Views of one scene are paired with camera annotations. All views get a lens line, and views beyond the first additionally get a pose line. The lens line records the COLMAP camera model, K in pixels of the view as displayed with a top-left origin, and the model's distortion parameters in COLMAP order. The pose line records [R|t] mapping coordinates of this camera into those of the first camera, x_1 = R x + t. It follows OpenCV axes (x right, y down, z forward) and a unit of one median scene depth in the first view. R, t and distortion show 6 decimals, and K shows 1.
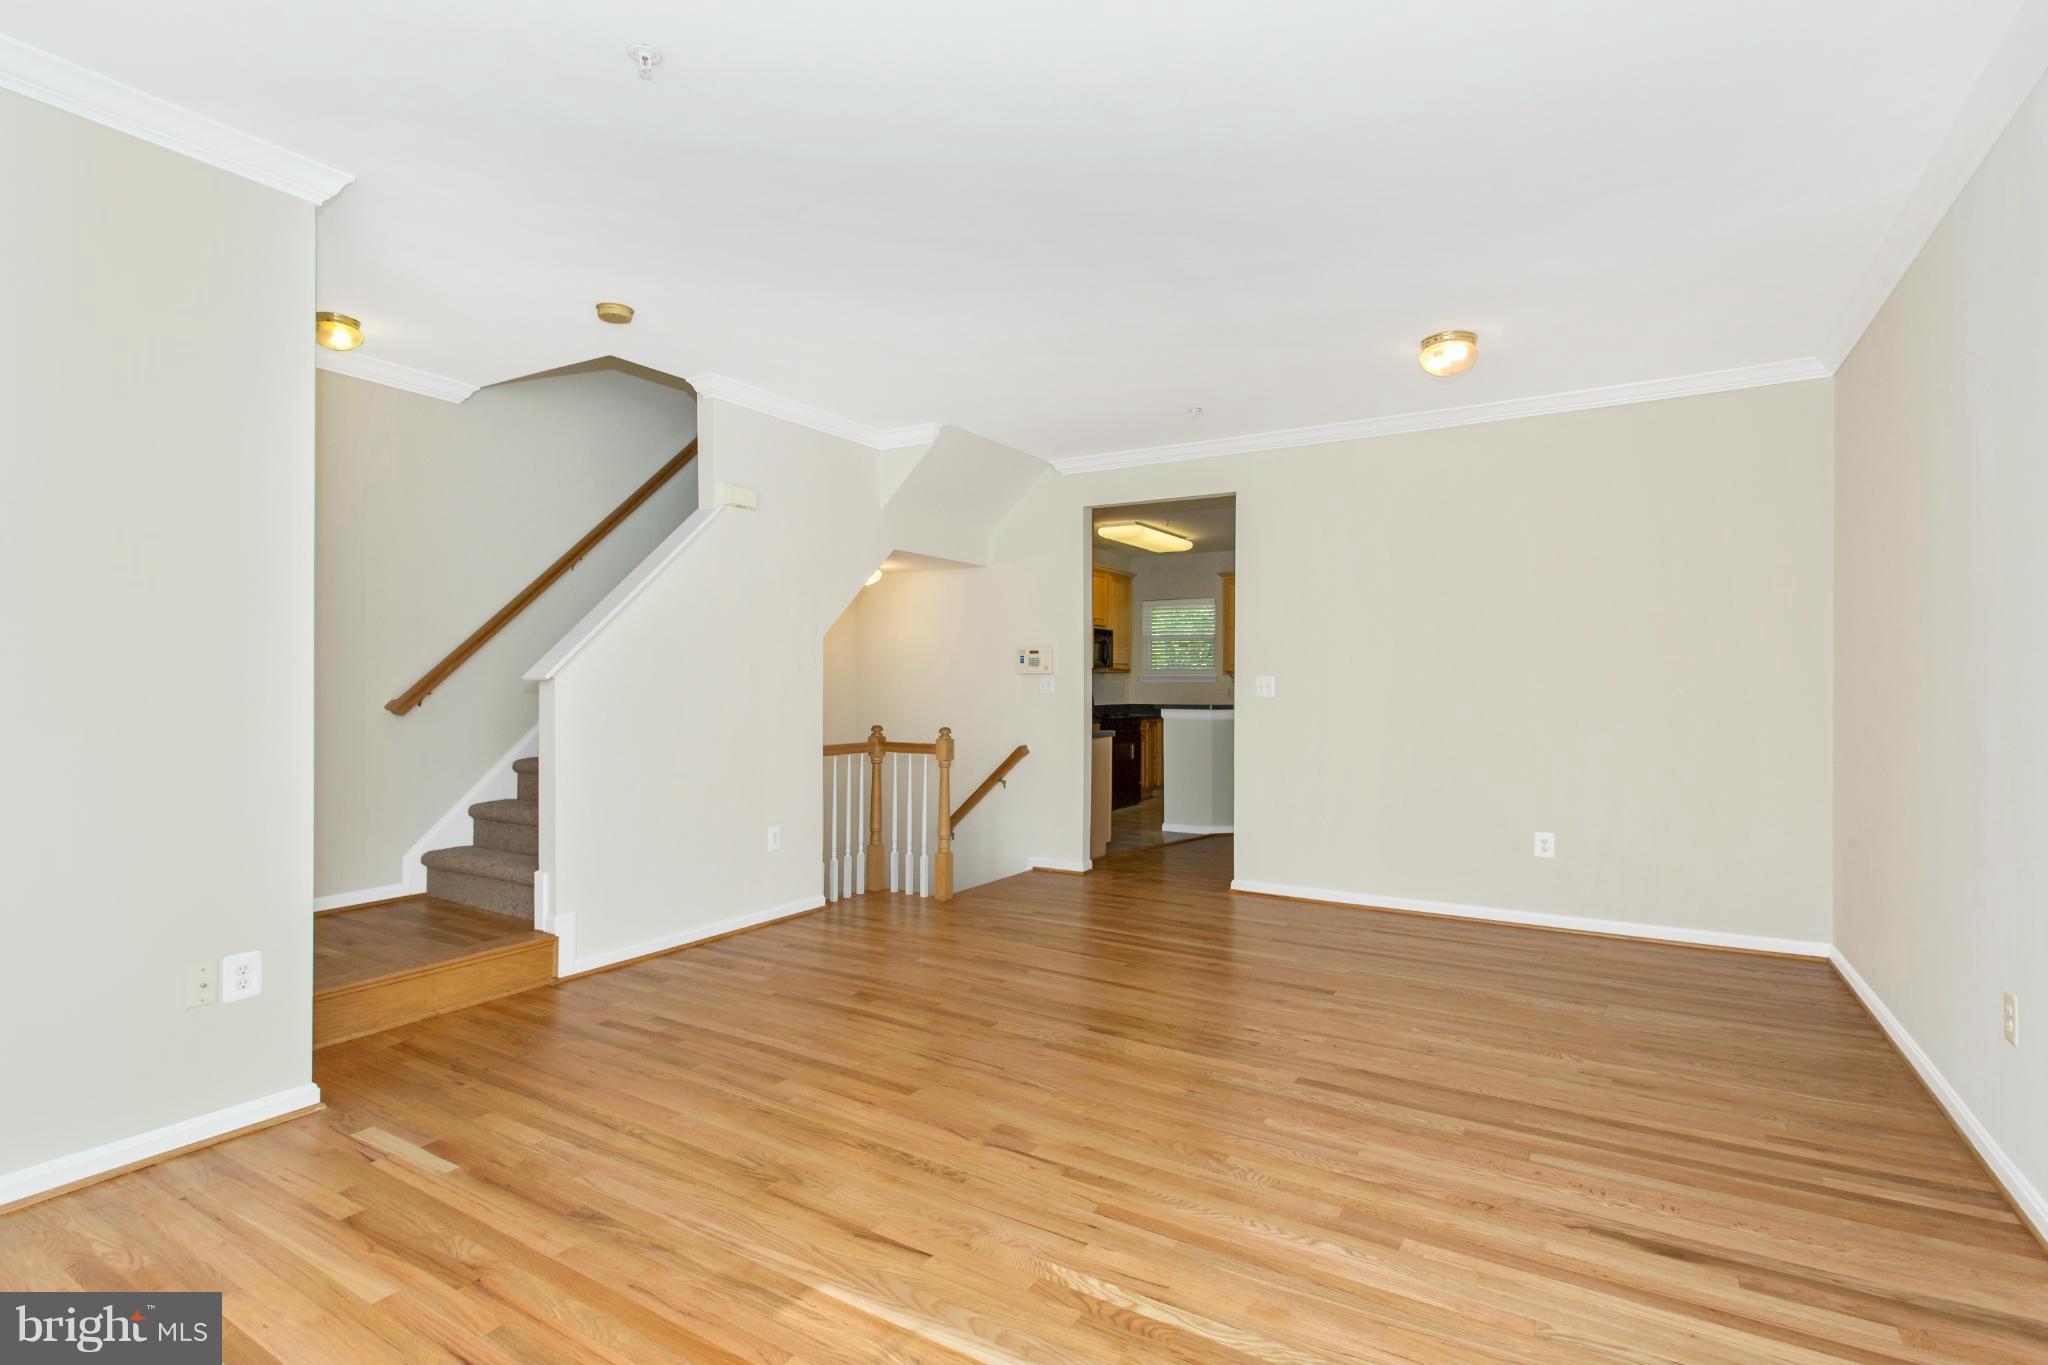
lens RADIAL K [[990.8, 0, 1024.0], [0, 990.8, 682.5], [0, 0, 1]] dist [-0.001668, 0.000123]
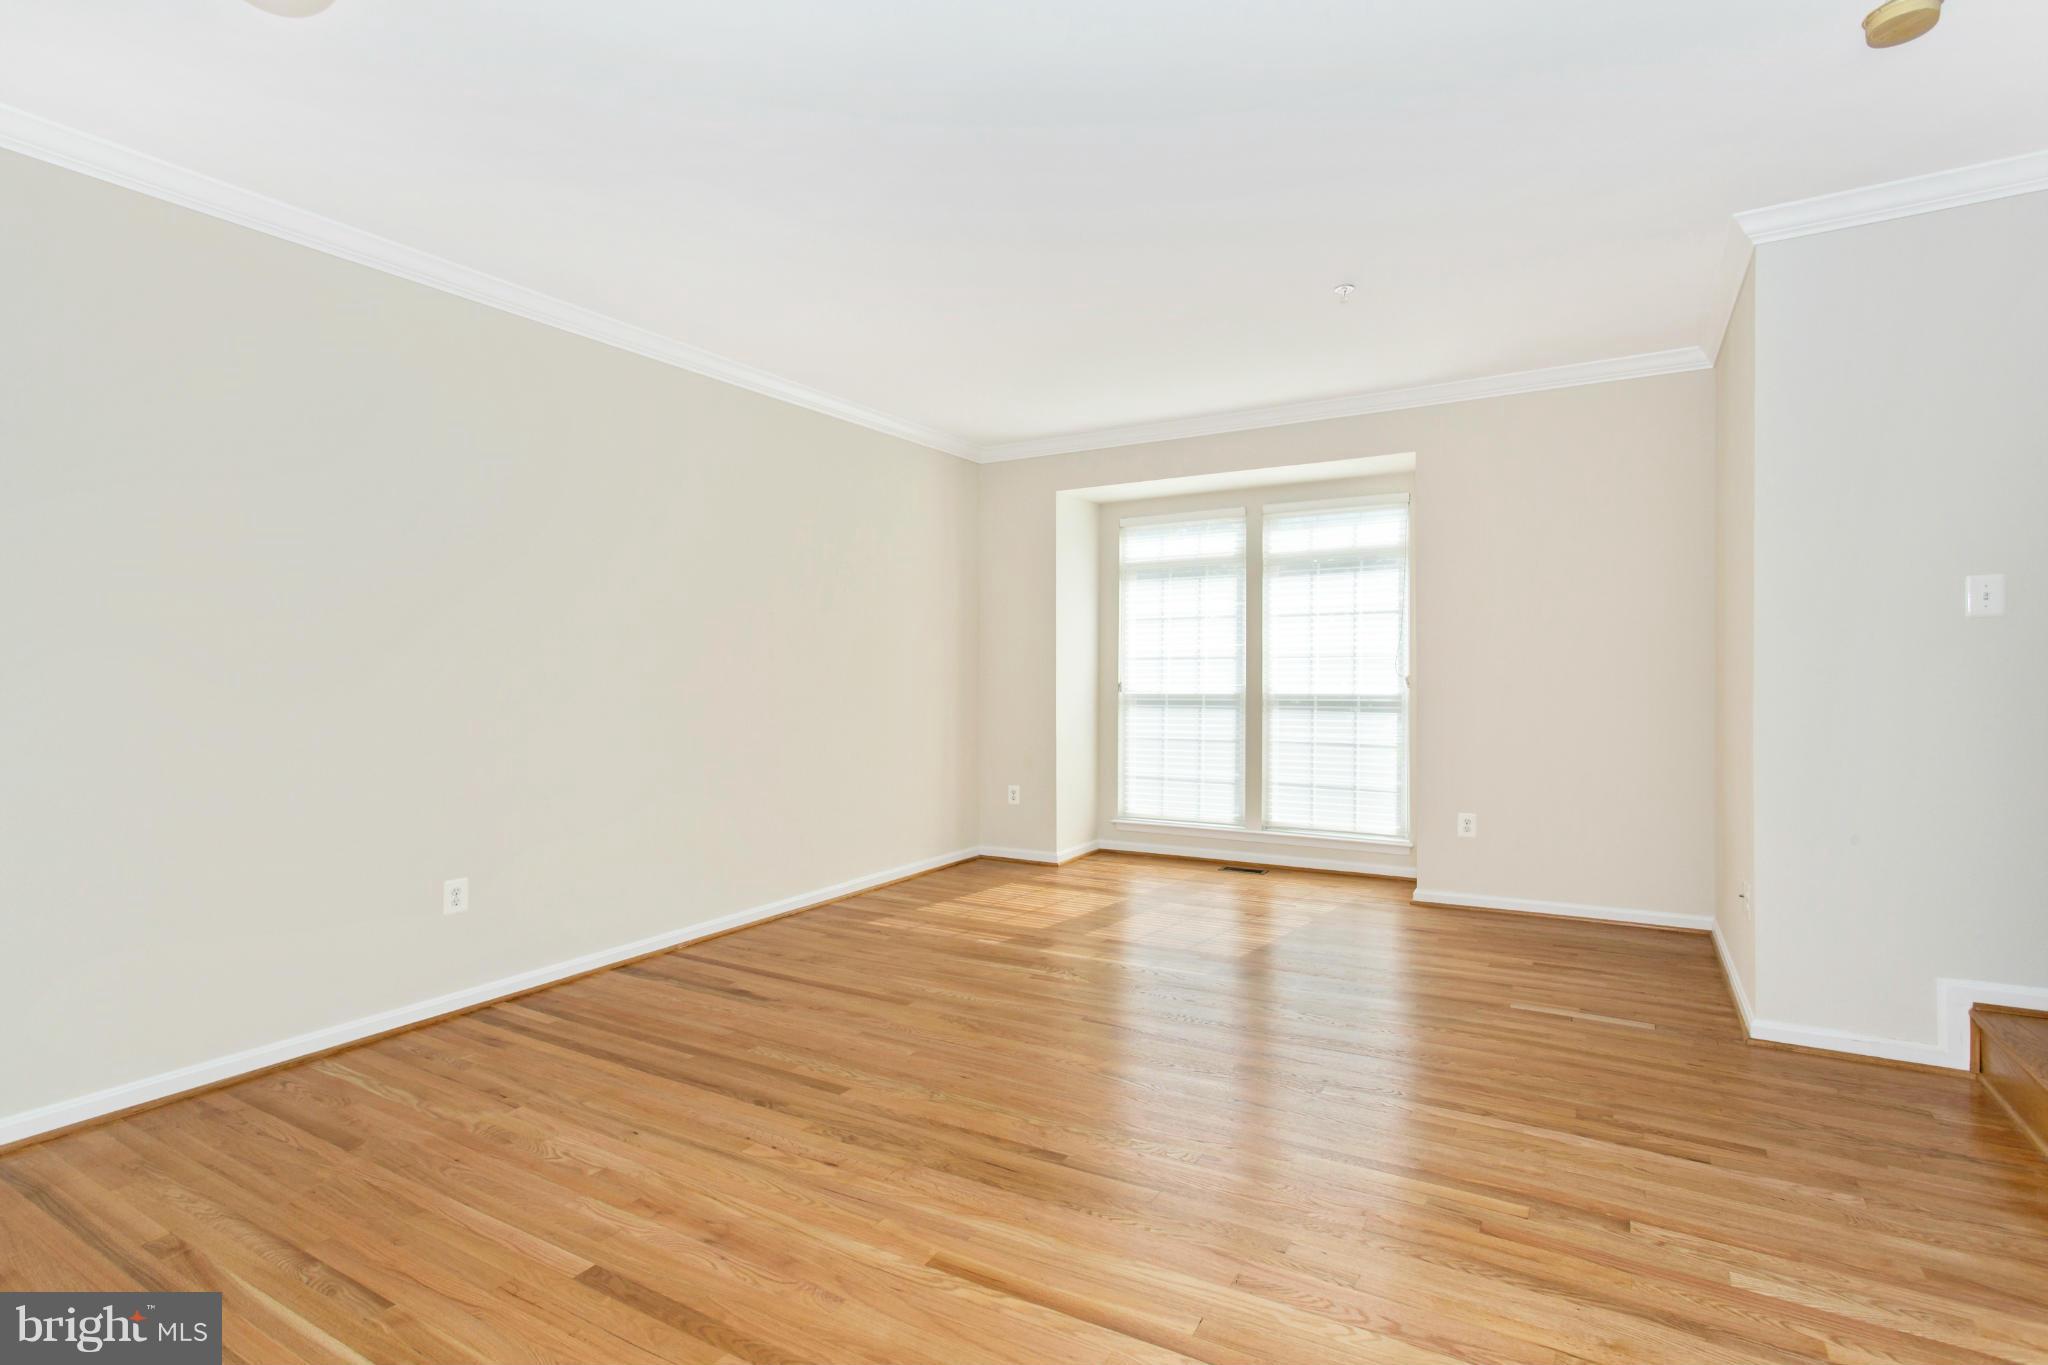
lens RADIAL K [[990.8, 0, 1024.0], [0, 990.8, 682.5], [0, 0, 1]] dist [-0.001668, 0.000123]
pose [[-0.999936, 0.006164, -0.009519, 0.125111], [0.006090, 0.999951, 0.007760, 0.006119], [0.009567, 0.007701, -0.999925, 2.153888]]
